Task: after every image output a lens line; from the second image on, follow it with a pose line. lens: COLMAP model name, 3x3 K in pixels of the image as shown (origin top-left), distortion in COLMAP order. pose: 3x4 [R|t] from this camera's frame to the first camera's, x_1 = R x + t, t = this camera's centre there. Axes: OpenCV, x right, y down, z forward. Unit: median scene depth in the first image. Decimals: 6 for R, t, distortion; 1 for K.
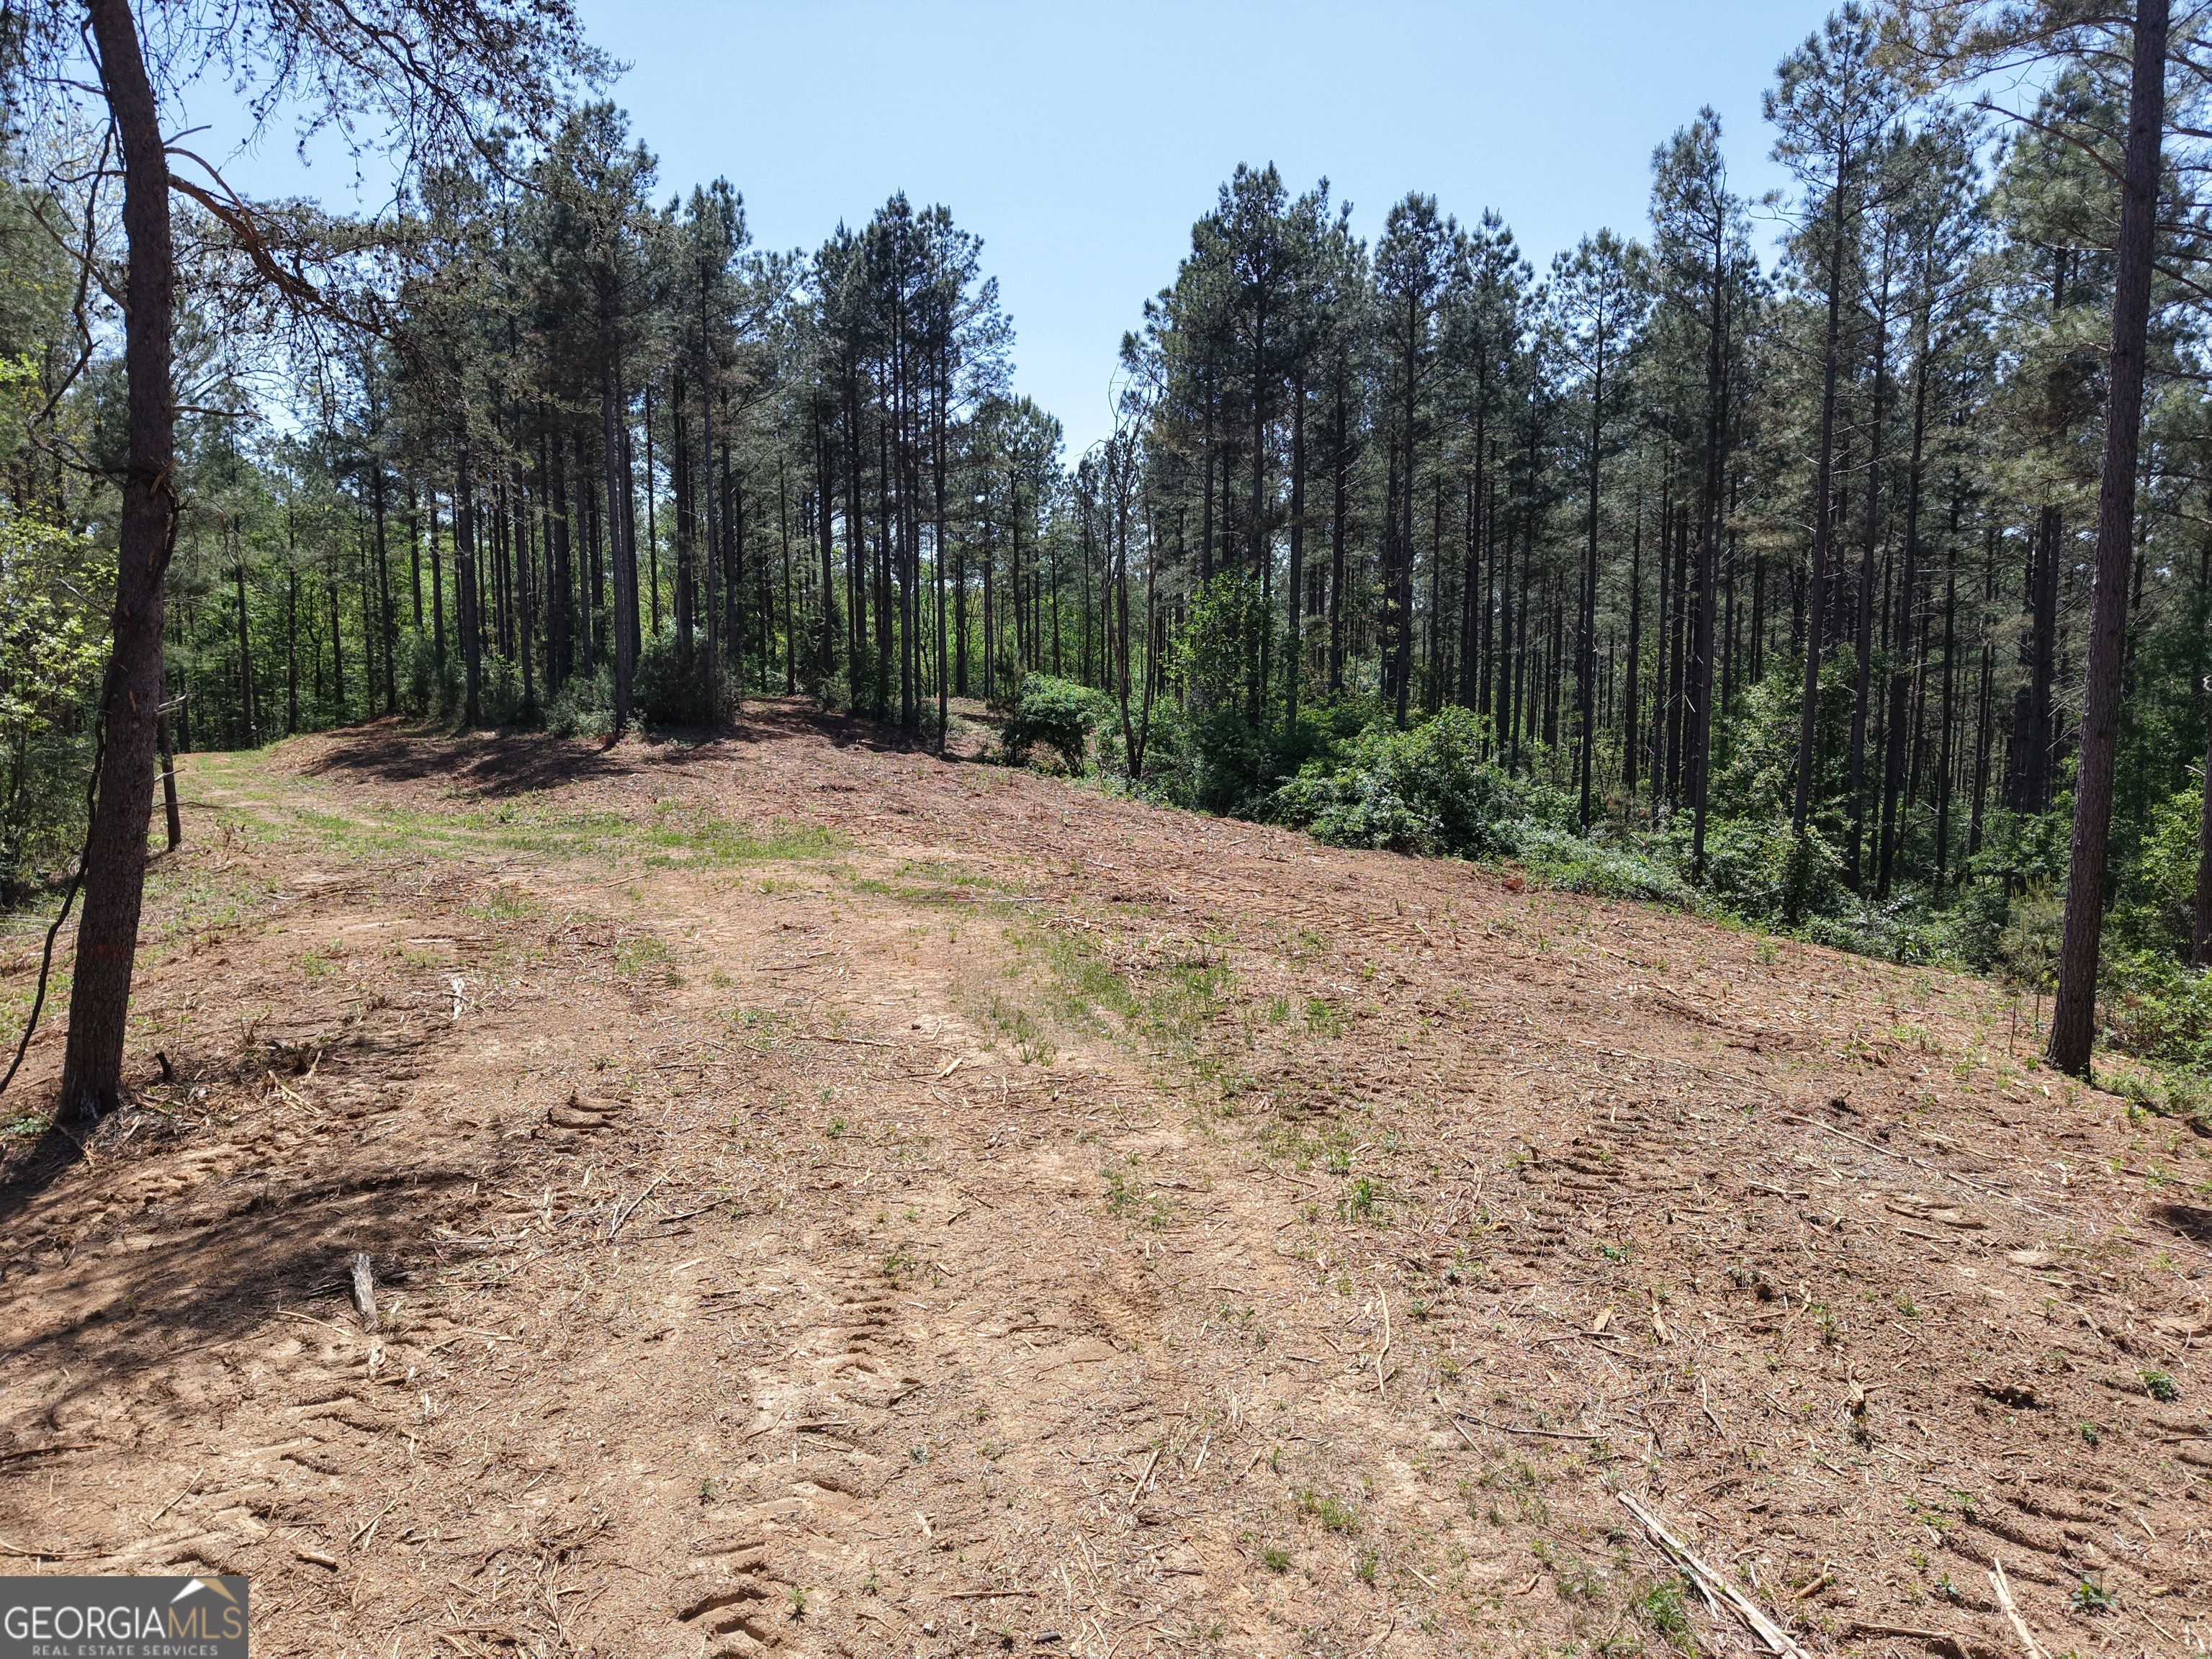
lens RADIAL K [[1524.8, 0, 1106.0], [0, 1524.8, 829.5], [0, 0, 1]] dist [0.118654, -0.198777]
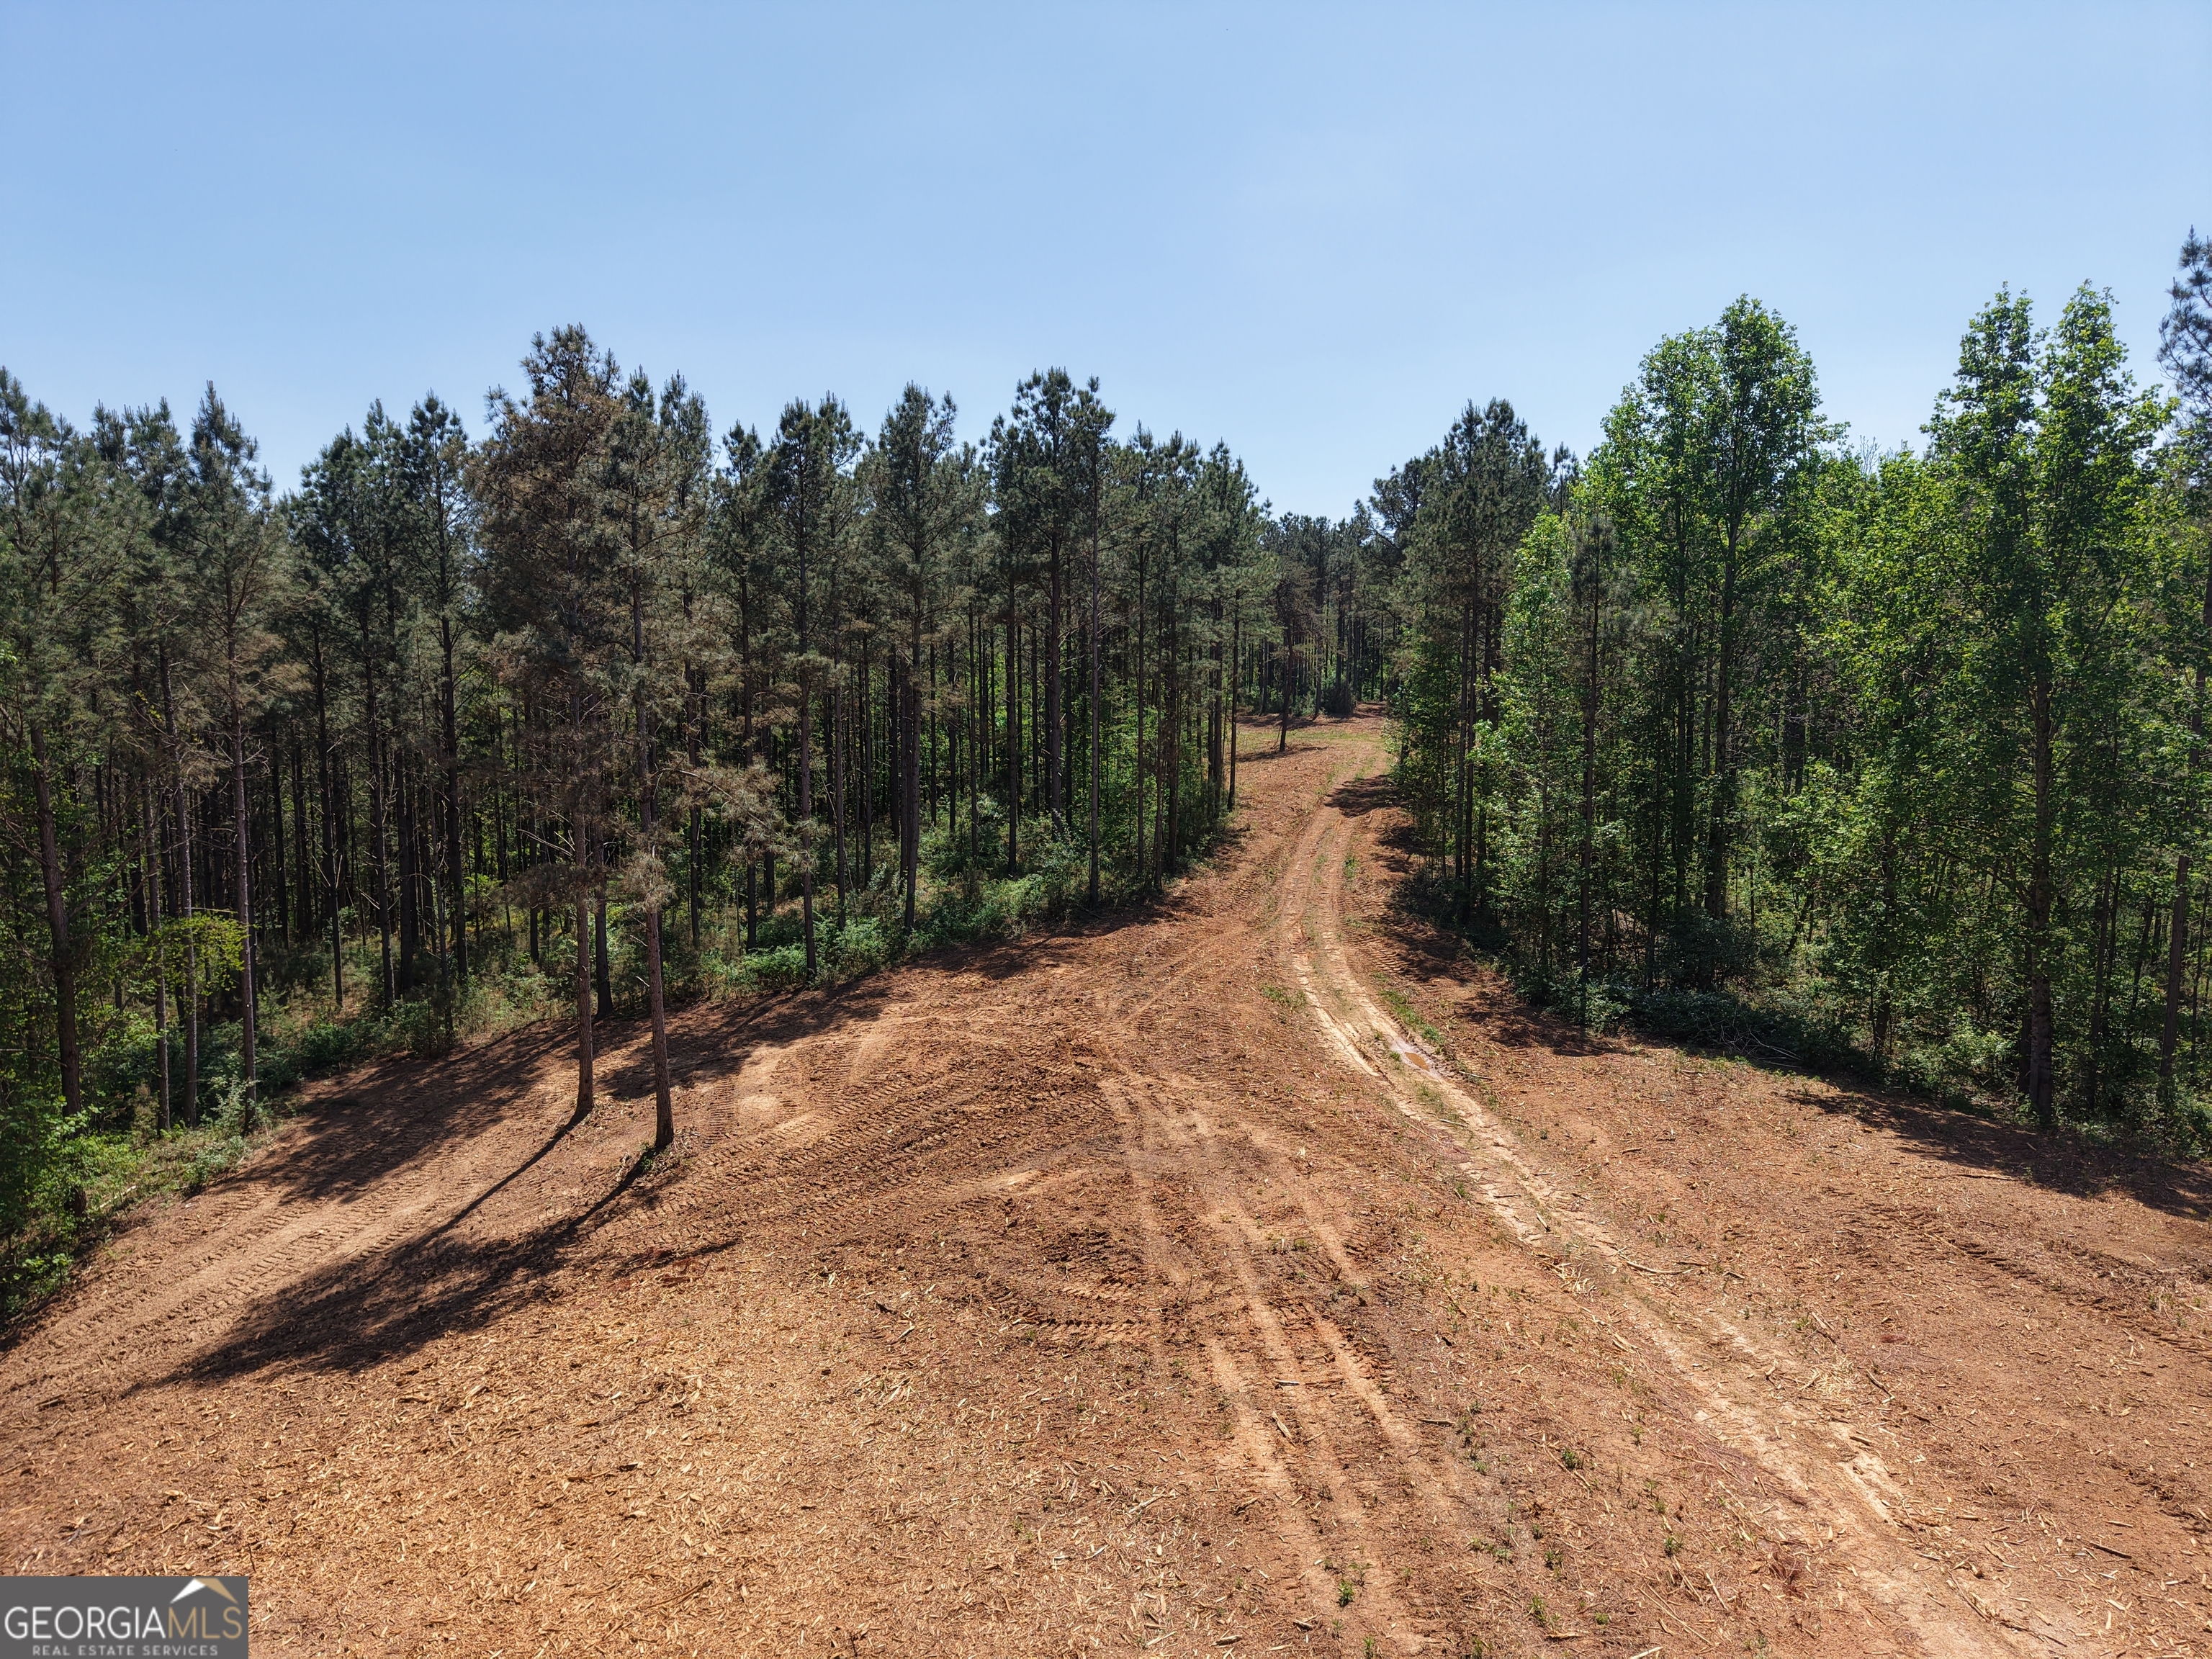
lens RADIAL K [[1524.8, 0, 1106.0], [0, 1524.8, 829.5], [0, 0, 1]] dist [0.118654, -0.198777]
pose [[0.917016, 0.044730, -0.396333, 0.515906], [-0.043150, 0.998985, 0.012907, 0.144350], [0.396508, 0.005266, 0.918016, -1.956169]]
